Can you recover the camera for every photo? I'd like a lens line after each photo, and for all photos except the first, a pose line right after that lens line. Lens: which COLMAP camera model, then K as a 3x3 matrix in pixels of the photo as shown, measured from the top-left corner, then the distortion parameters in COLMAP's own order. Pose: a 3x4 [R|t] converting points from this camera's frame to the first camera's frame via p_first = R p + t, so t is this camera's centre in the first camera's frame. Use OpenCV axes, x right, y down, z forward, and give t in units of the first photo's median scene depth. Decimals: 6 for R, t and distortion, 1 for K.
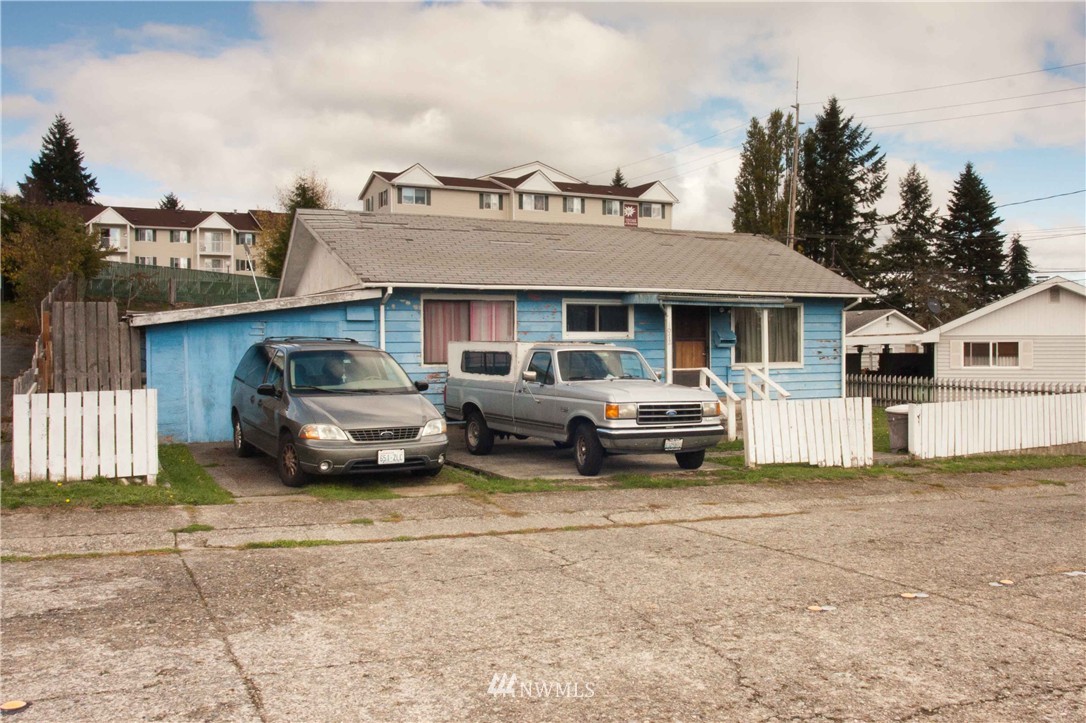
lens RADIAL K [[855.9, 0, 543.0], [0, 855.9, 361.5], [0, 0, 1]] dist [-0.047348, -0.002279]
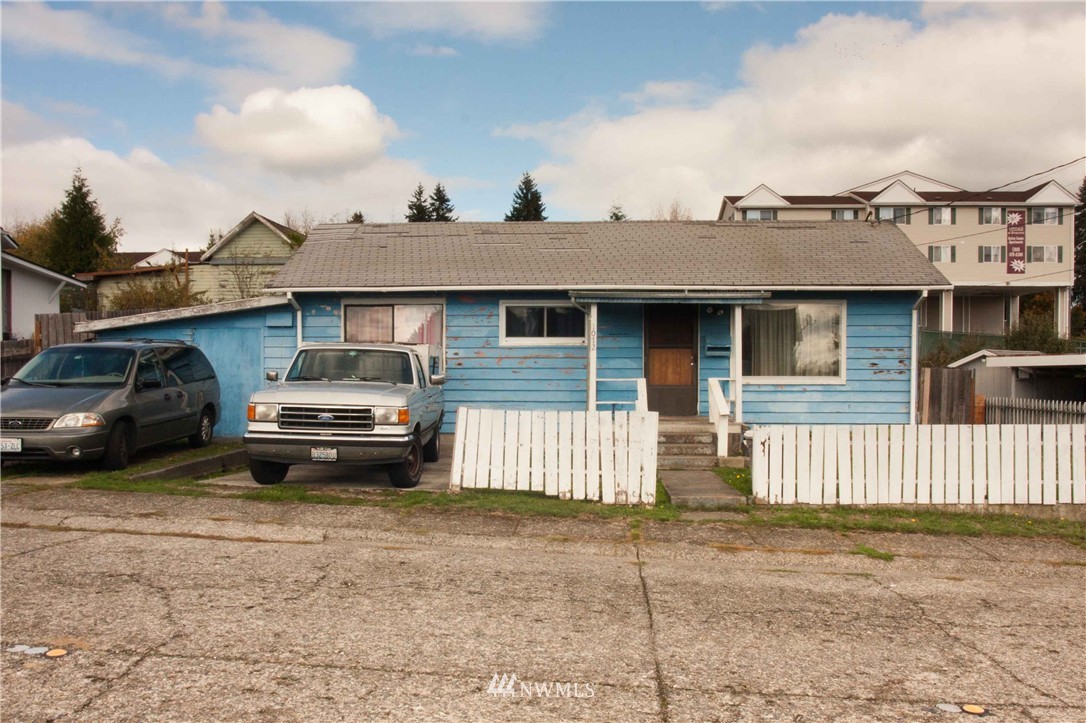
lens RADIAL K [[841.9, 0, 542.9], [0, 841.9, 396.9], [0, 0, 1]] dist [-0.048137, 0.008127]
pose [[0.884224, 0.020987, -0.466591, 0.489910], [-0.017358, 0.999776, 0.012073, 0.017109], [0.466740, -0.002576, 0.884391, 0.238941]]
